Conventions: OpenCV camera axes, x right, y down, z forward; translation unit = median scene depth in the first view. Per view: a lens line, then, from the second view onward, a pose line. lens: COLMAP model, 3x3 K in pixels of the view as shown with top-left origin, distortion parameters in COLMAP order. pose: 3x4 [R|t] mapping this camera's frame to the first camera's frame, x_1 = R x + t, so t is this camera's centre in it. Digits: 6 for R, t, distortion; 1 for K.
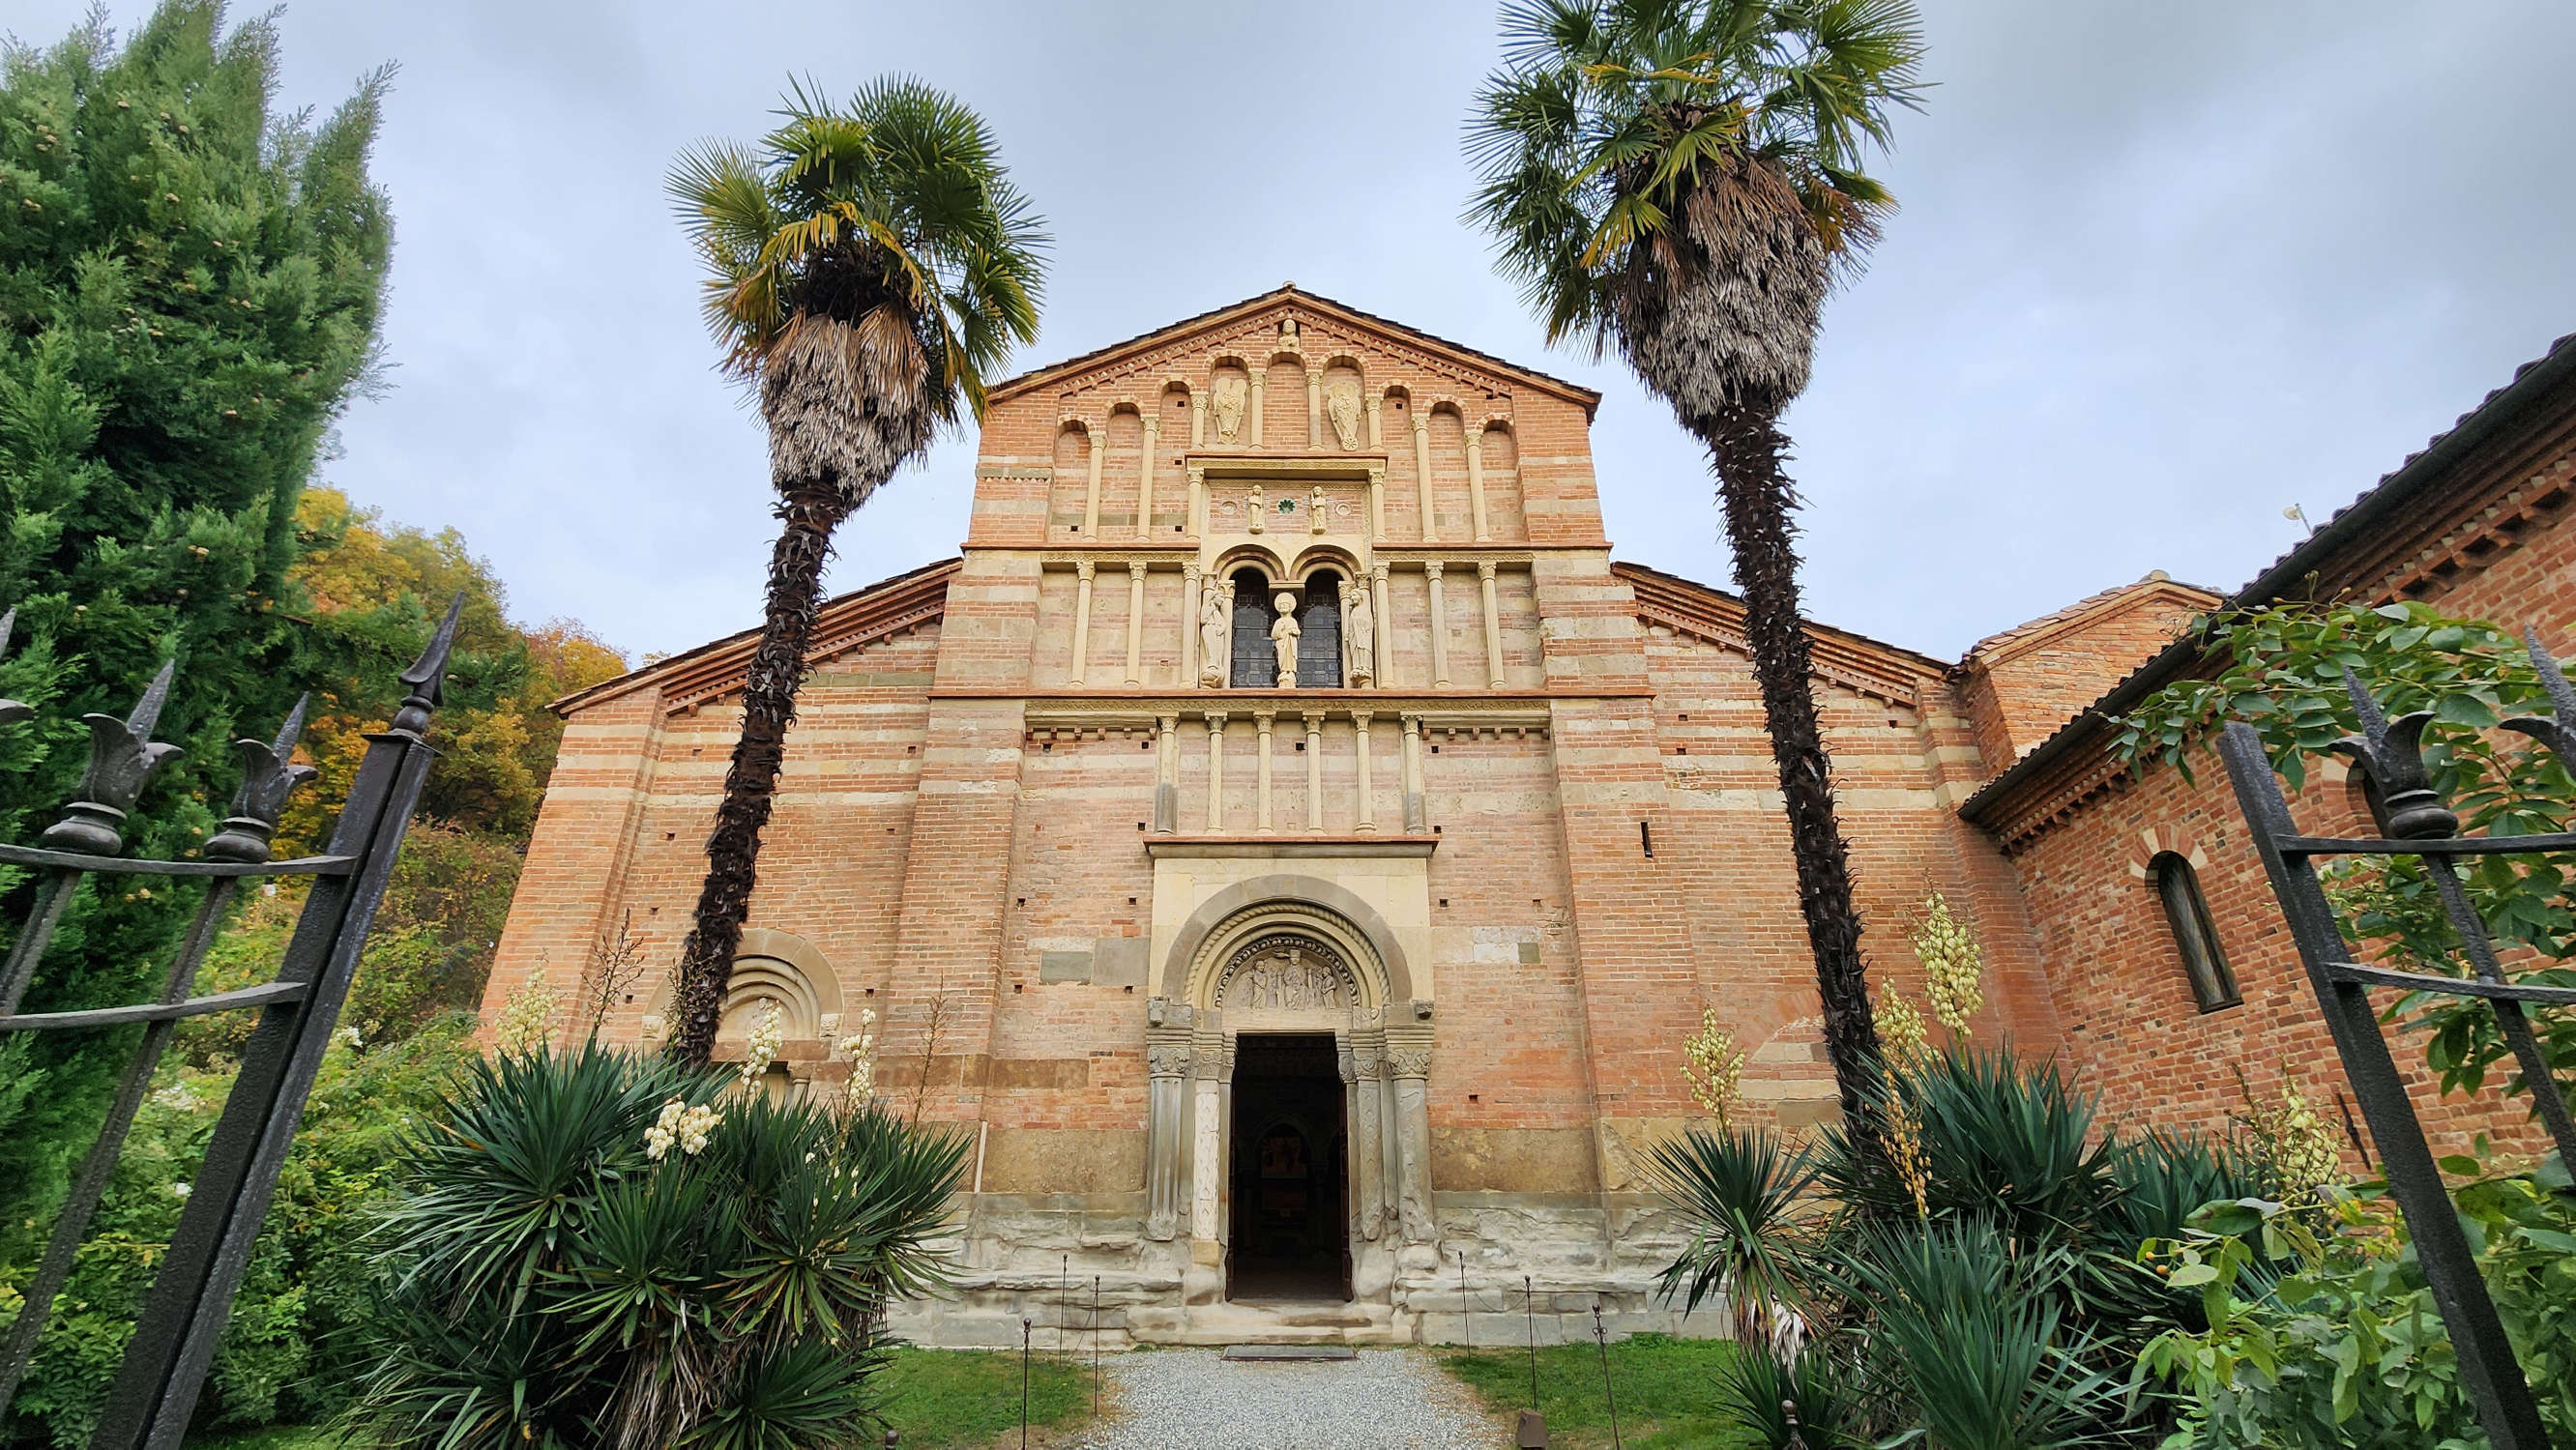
lens RADIAL K [[1058.6, 0, 1288.0], [0, 1058.6, 725.0], [0, 0, 1]] dist [0.010465, -0.005738]
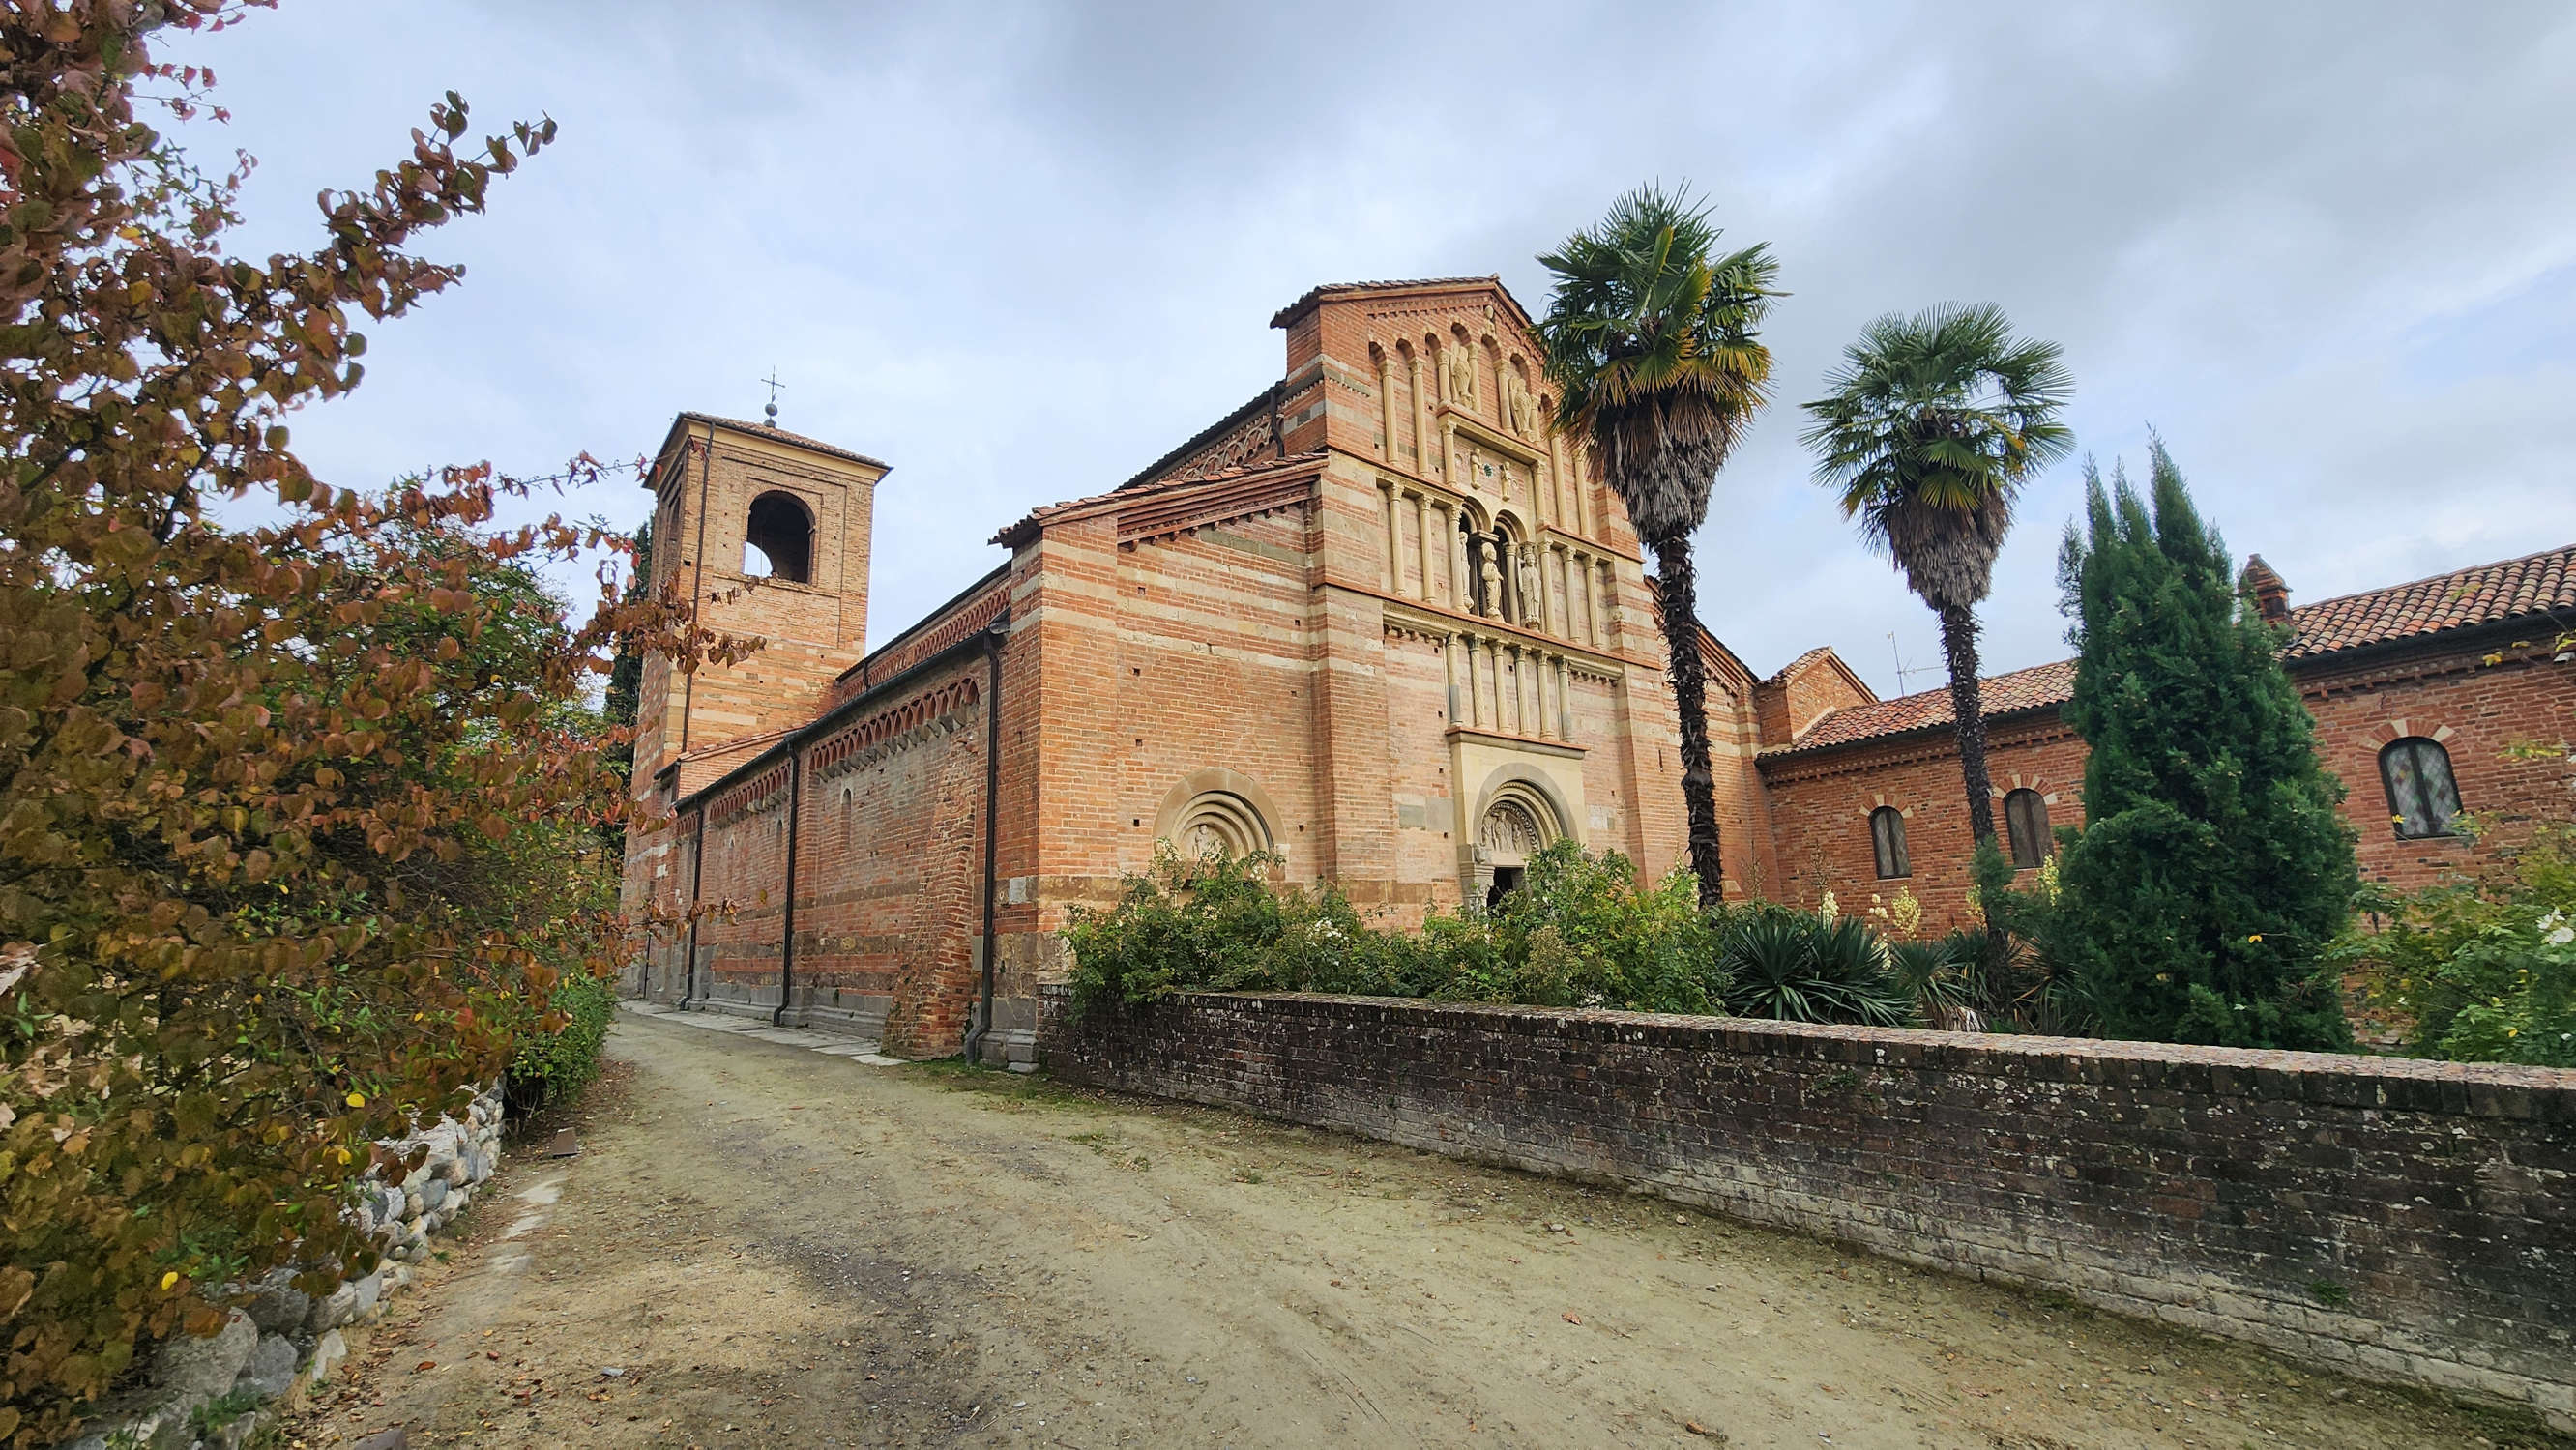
lens RADIAL K [[1058.6, 0, 1288.0], [0, 1058.6, 725.0], [0, 0, 1]] dist [0.010465, -0.005738]
pose [[0.764691, 0.110309, 0.634886, -1.040911], [-0.239243, 0.963420, 0.120766, -0.006034], [-0.598340, -0.244240, 0.763109, 0.090037]]
